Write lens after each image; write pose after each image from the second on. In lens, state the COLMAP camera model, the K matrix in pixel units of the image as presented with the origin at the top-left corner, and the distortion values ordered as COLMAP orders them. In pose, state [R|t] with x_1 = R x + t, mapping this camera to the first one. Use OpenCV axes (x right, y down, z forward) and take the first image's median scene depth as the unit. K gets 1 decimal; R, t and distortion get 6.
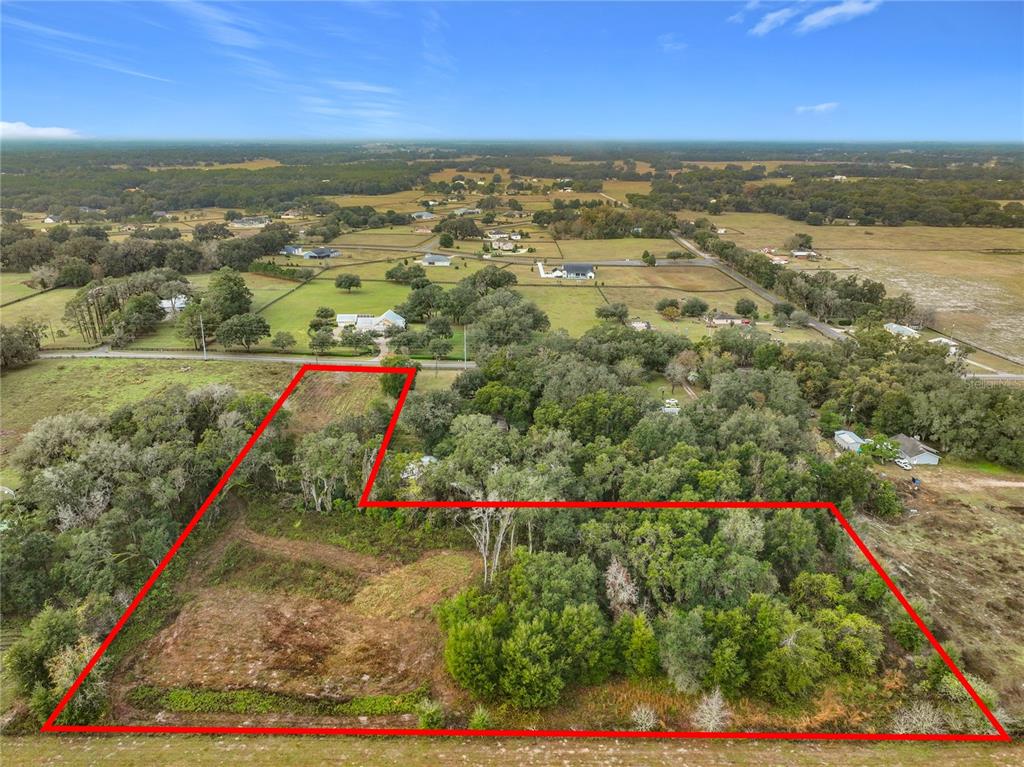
lens RADIAL K [[727.6, 0, 500.6], [0, 727.6, 402.2], [0, 0, 1]] dist [-0.002305, 0.001624]
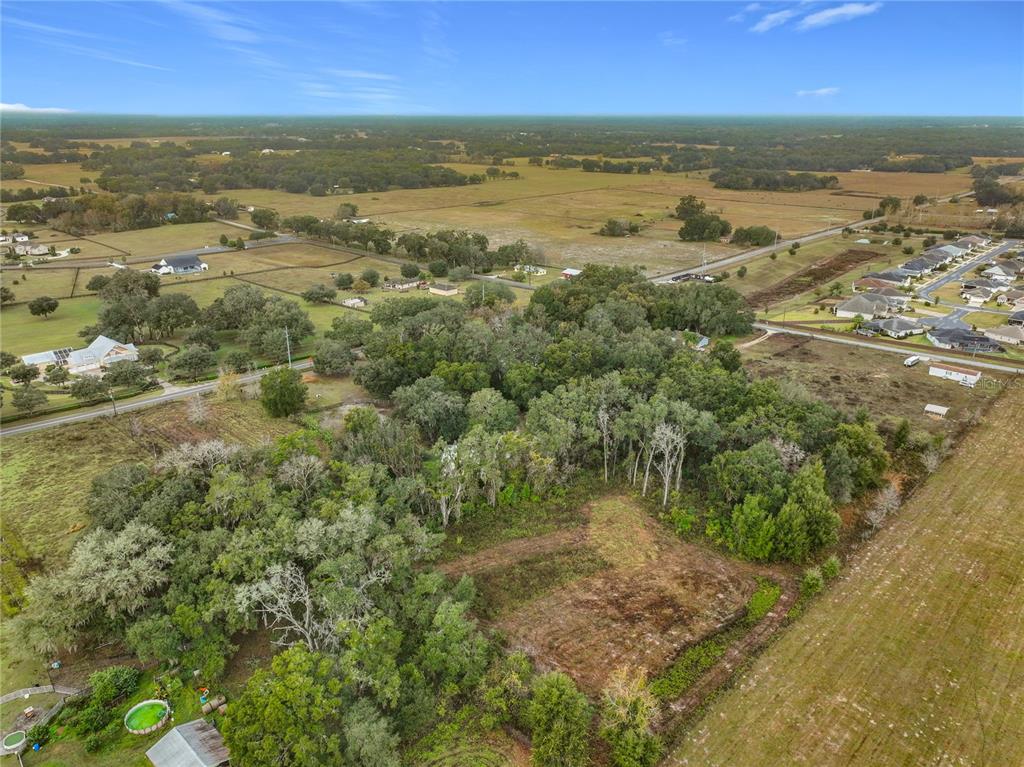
lens RADIAL K [[731.7, 0, 516.6], [0, 731.7, 404.4], [0, 0, 1]] dist [0.005645, 0.003962]
pose [[0.689998, -0.270068, 0.671540, -0.611931], [0.249904, 0.959619, 0.129151, -0.072286], [-0.679302, 0.078707, 0.729626, 0.208865]]
